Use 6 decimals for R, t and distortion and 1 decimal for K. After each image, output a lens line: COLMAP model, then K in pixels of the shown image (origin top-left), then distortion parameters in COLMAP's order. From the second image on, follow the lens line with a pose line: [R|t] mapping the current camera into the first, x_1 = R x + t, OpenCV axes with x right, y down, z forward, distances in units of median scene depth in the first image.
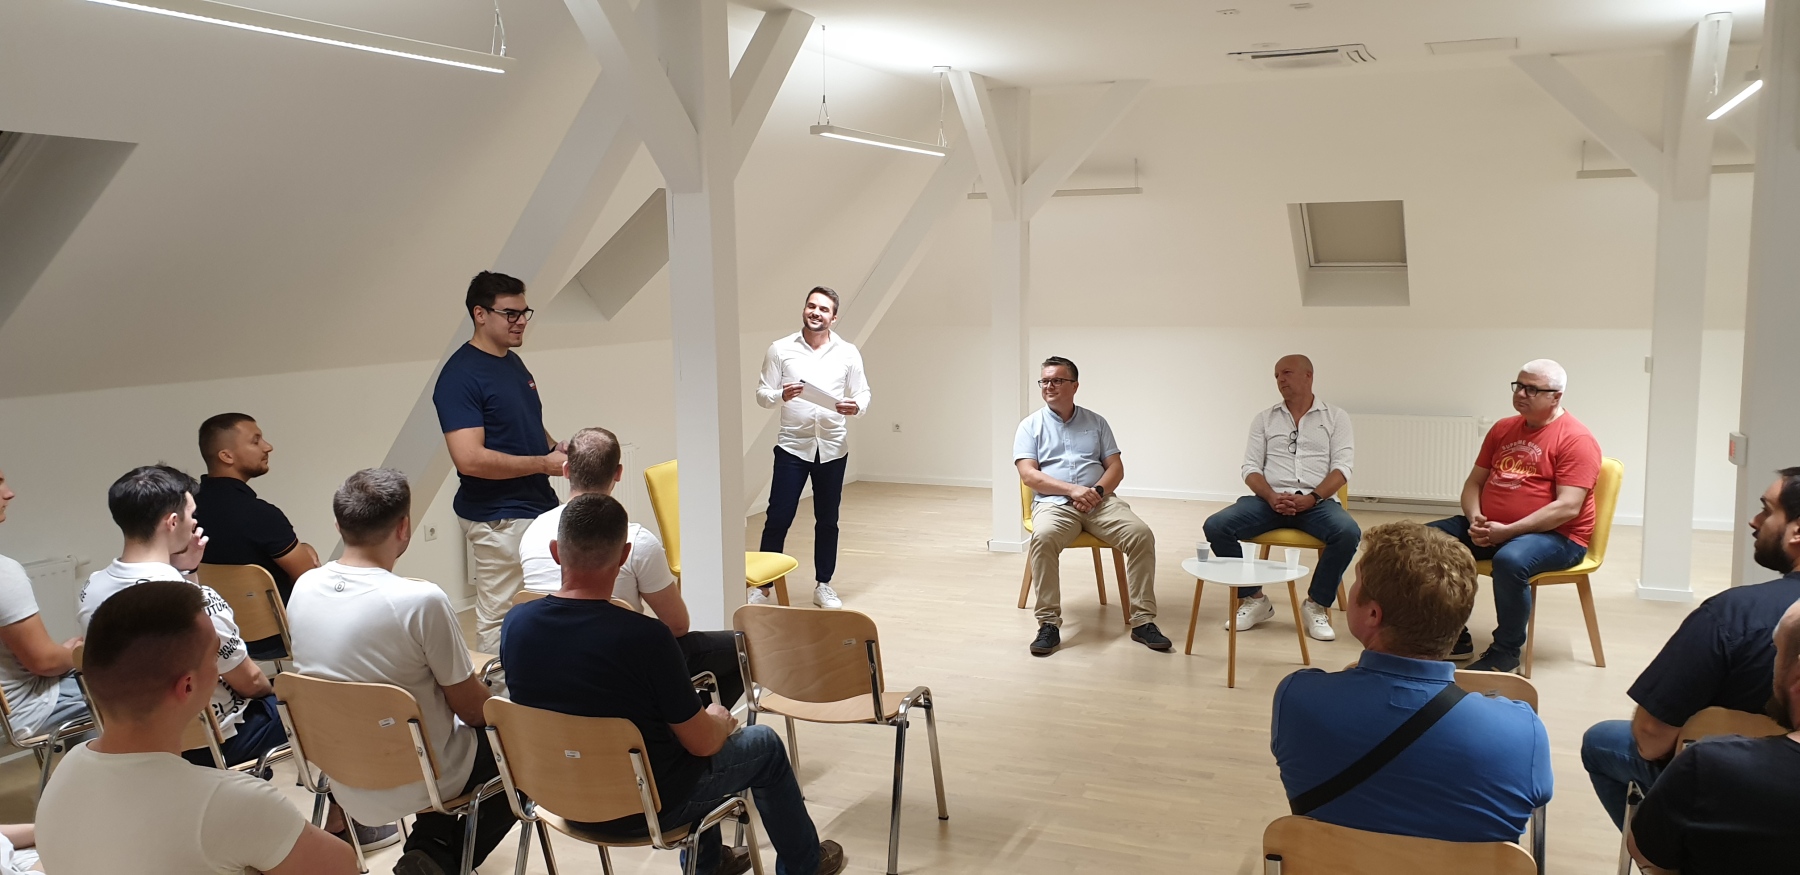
lens RADIAL K [[1384.8, 0, 901.5], [0, 1384.8, 443.7], [0, 0, 1]] dist [0.015553, 0.009221]
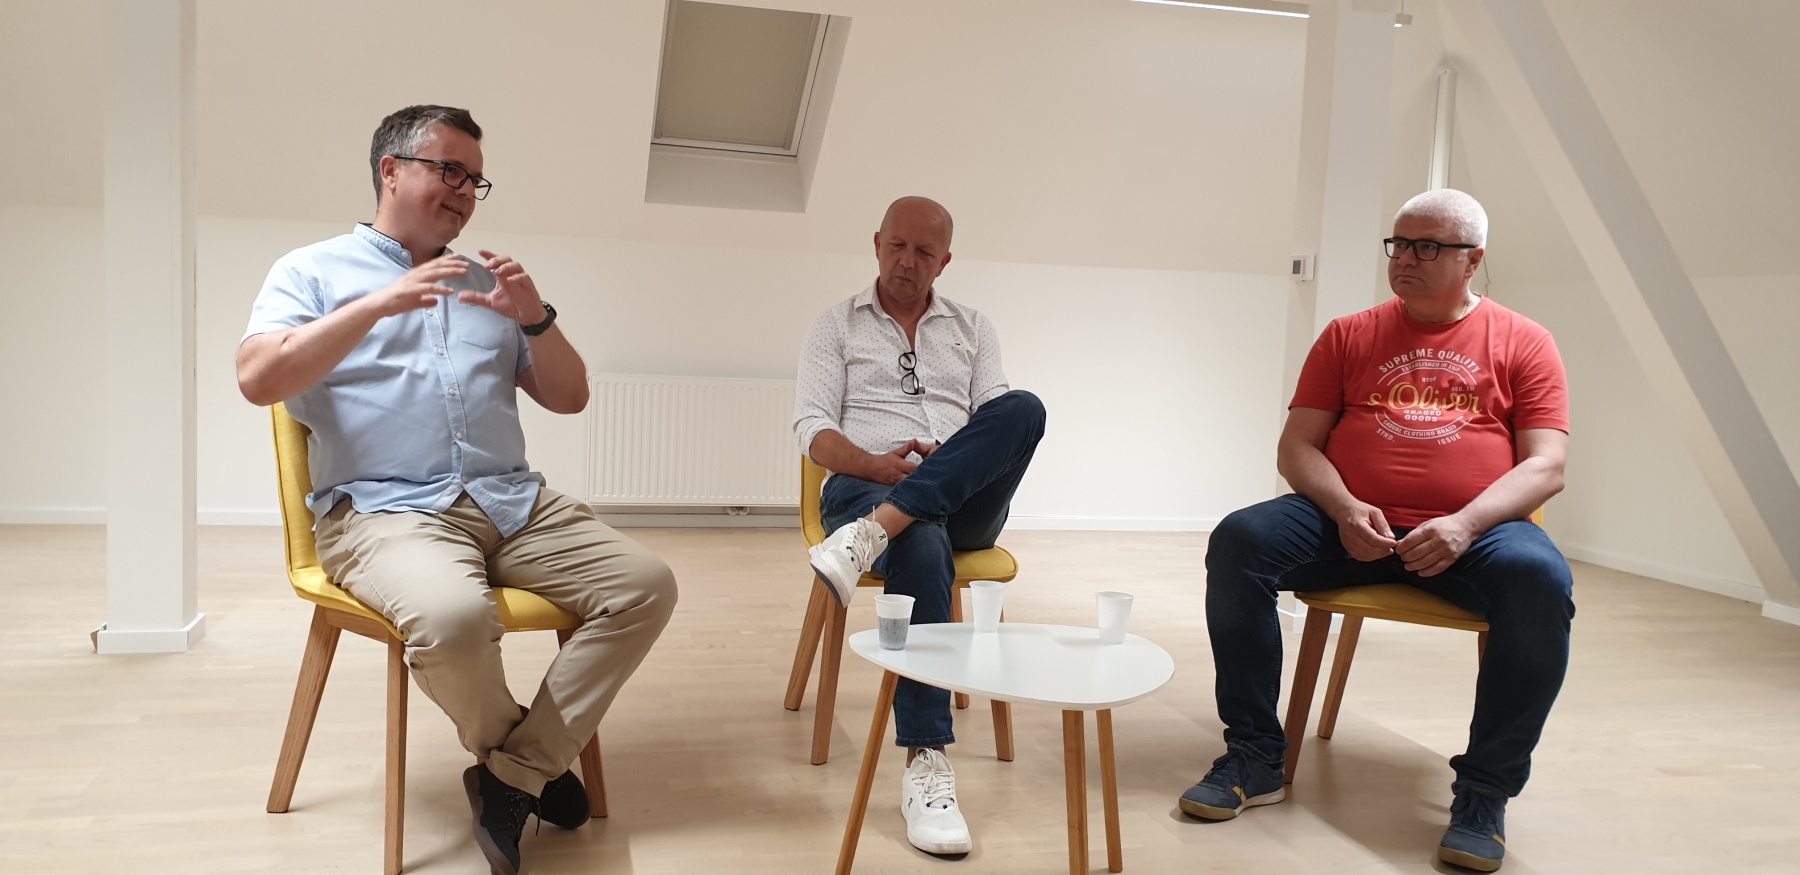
lens RADIAL K [[1384.8, 0, 915.2], [0, 1384.8, 426.9], [0, 0, 1]] dist [0.015553, 0.009221]
pose [[0.773970, -0.003536, 0.633213, -0.017480], [0.027582, 0.999224, -0.028134, 0.031009], [-0.632622, 0.039240, 0.773466, 0.626402]]
